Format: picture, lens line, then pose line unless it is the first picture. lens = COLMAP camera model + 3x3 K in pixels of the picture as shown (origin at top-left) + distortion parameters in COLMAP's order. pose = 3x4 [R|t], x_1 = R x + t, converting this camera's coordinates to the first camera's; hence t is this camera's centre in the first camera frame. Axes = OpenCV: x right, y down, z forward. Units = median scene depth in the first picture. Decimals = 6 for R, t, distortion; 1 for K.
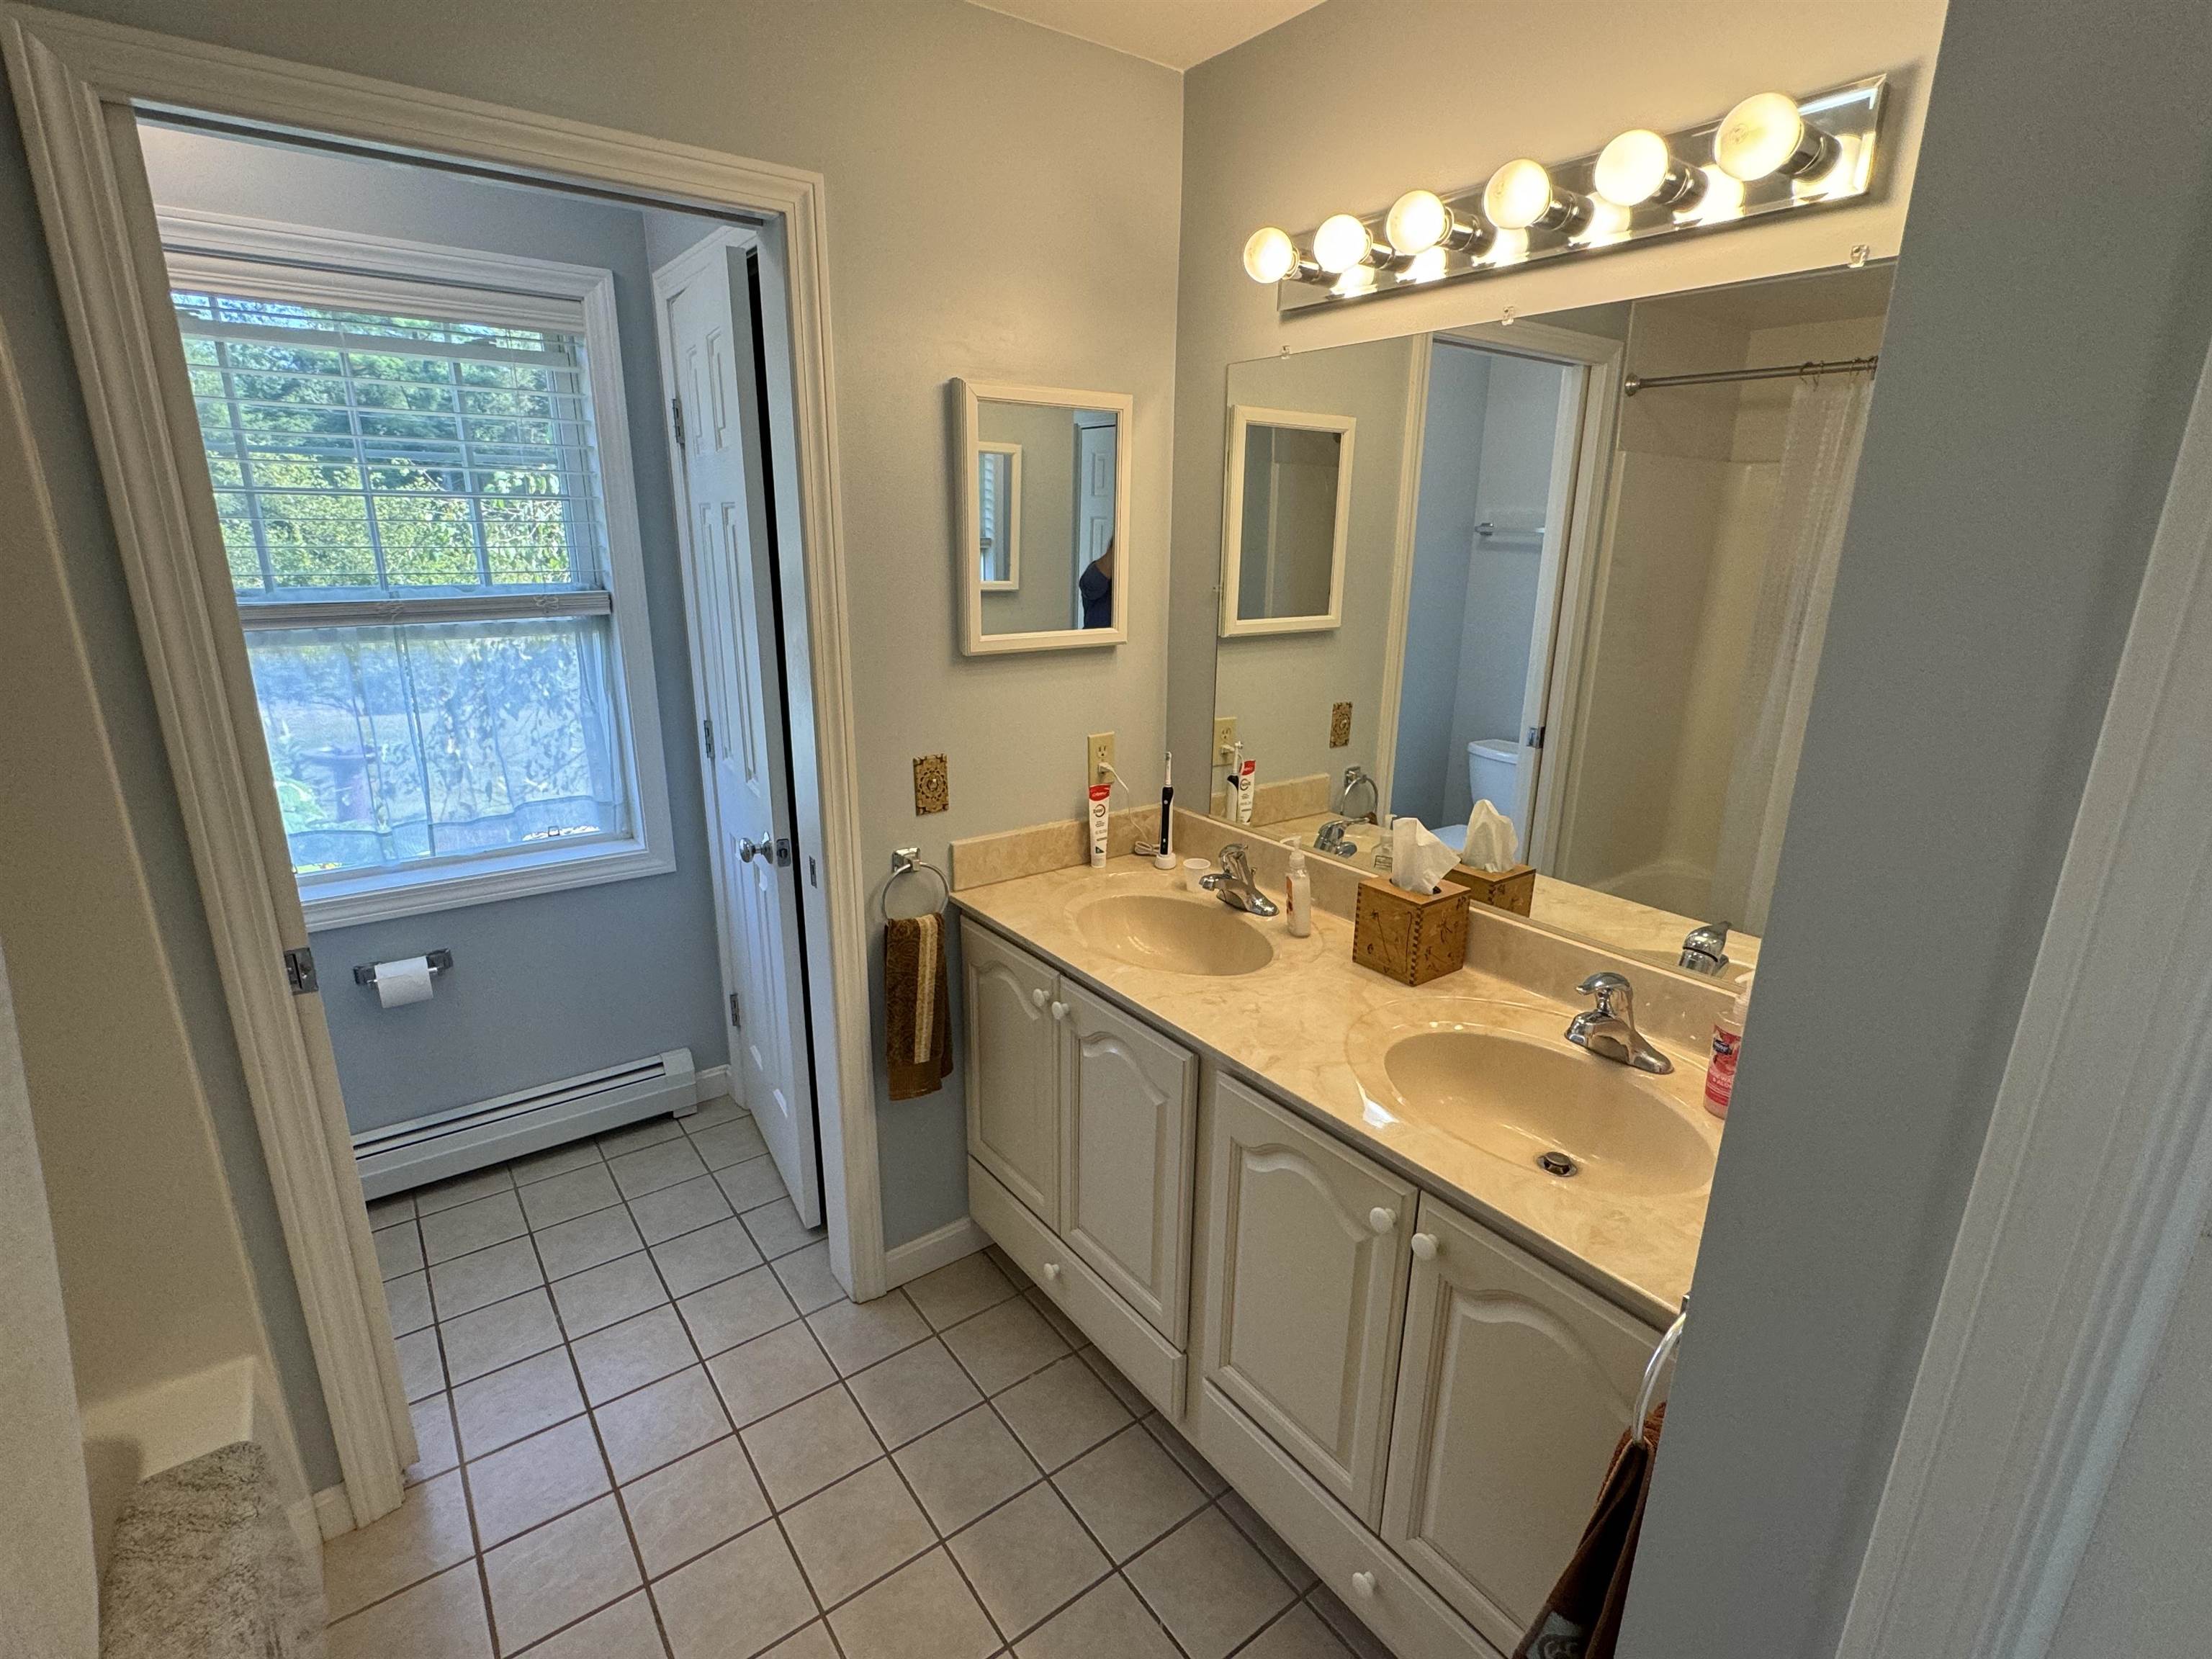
lens RADIAL K [[1044.1, 0, 1096.6], [0, 1044.1, 831.8], [0, 0, 1]] dist [-0.001025, -0.000624]
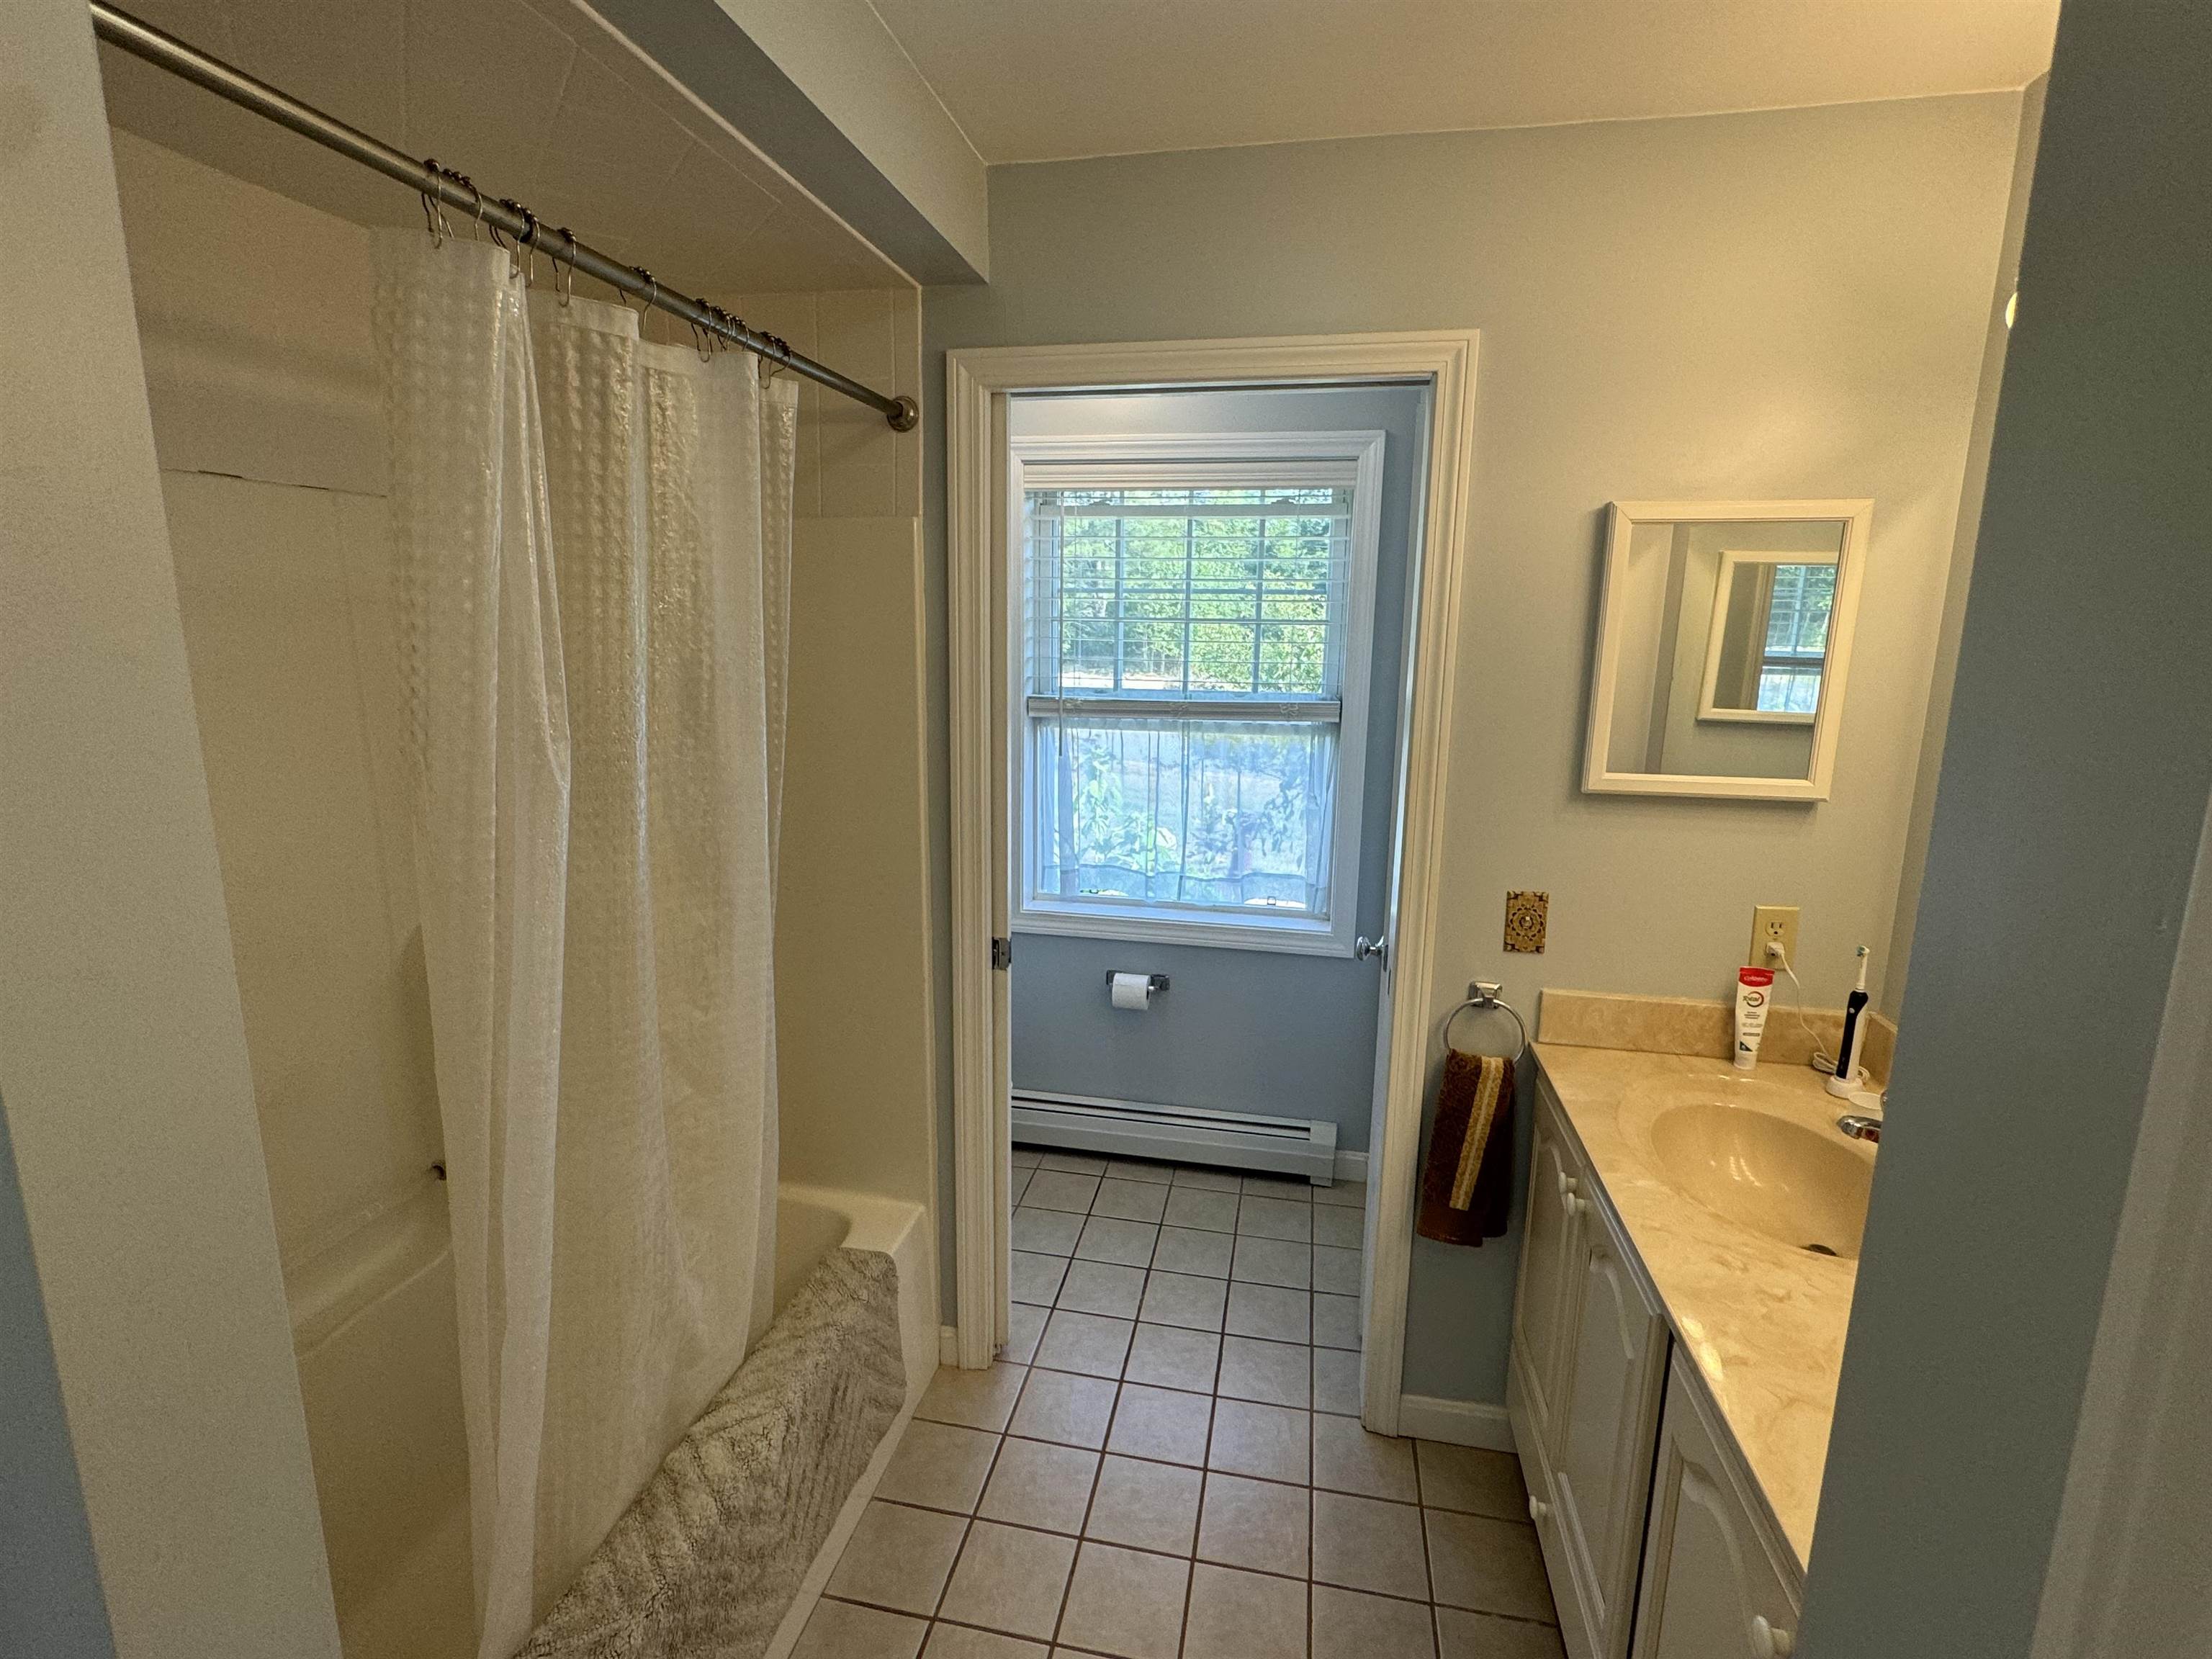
lens RADIAL K [[1044.1, 0, 1102.3], [0, 1044.1, 827.6], [0, 0, 1]] dist [-0.001025, -0.000624]
pose [[0.671002, 0.138670, -0.728373, 0.235495], [-0.214114, 0.976743, -0.011294, -0.033014], [0.709867, 0.163533, 0.685088, 0.065222]]
